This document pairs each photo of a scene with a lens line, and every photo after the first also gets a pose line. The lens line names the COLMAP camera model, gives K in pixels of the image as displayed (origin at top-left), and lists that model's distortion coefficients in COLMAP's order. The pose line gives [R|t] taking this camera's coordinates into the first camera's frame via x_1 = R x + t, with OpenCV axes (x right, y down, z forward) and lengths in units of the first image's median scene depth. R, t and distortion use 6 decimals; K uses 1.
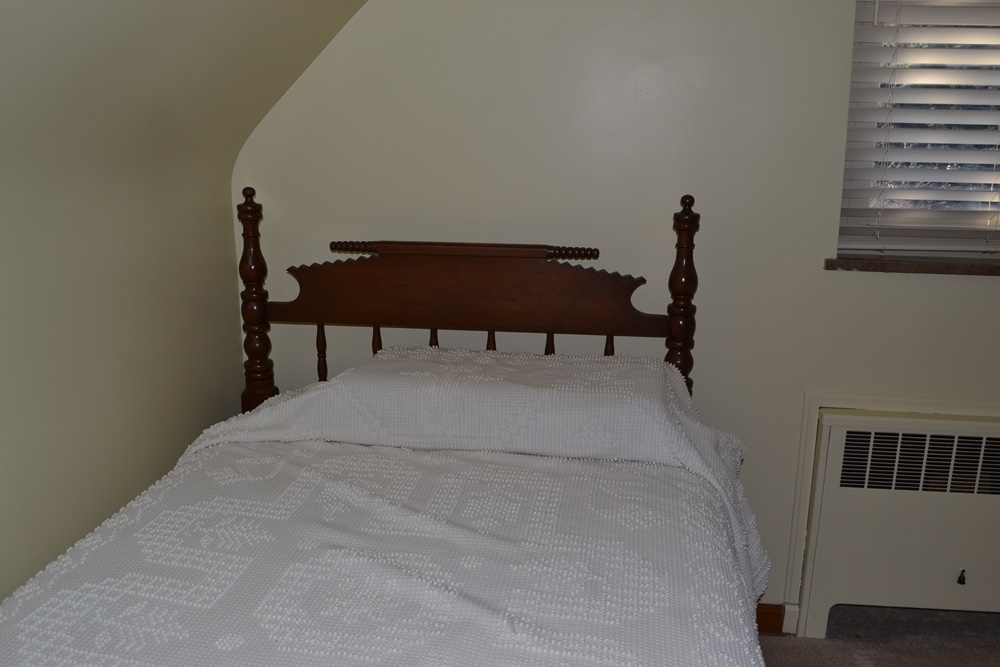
lens RADIAL K [[936.0, 0, 494.5], [0, 936.0, 333.2], [0, 0, 1]] dist [-0.072252, 0.000000]
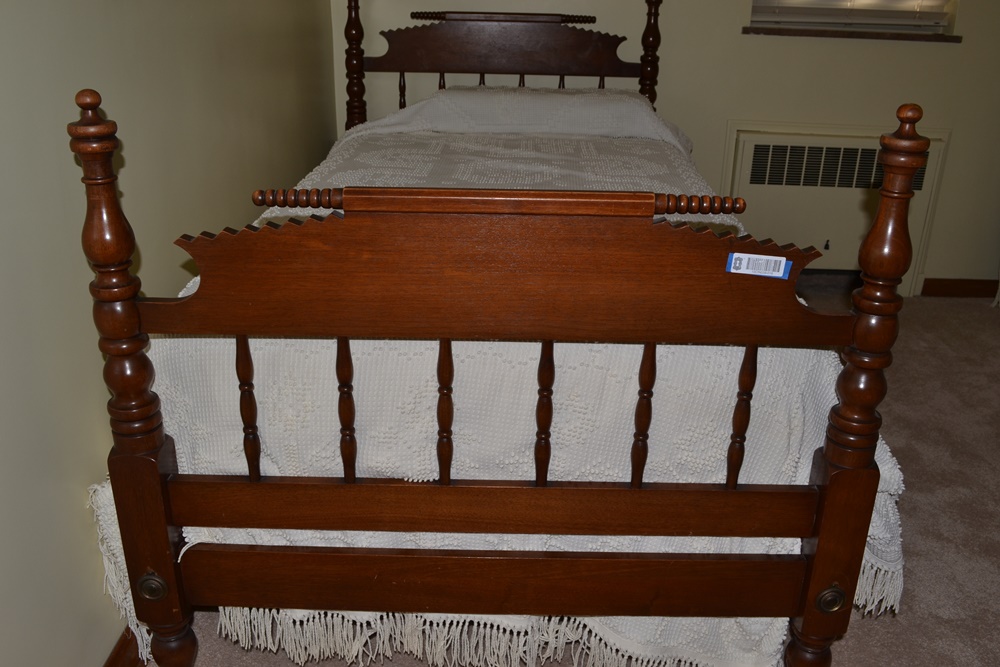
lens RADIAL K [[936.0, 0, 500.9], [0, 936.0, 338.1], [0, 0, 1]] dist [-0.072252, 0.000000]
pose [[0.994172, -0.029966, 0.103562, -0.205311], [0.013658, 0.987863, 0.154726, 0.183108], [-0.106941, -0.152410, 0.982515, -0.512048]]
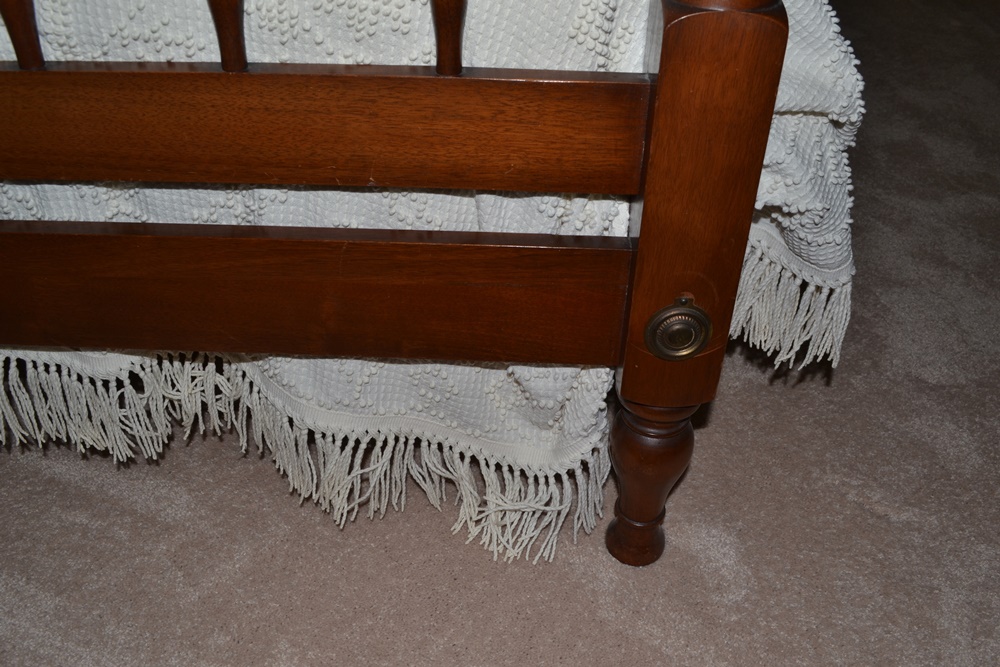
lens RADIAL K [[936.0, 0, 486.8], [0, 936.0, 357.8], [0, 0, 1]] dist [-0.072252, 0.000000]
pose [[0.997514, -0.039017, 0.058688, -0.000689], [0.011235, 0.910151, 0.414125, 0.342332], [-0.069573, -0.412436, 0.908326, -0.217997]]
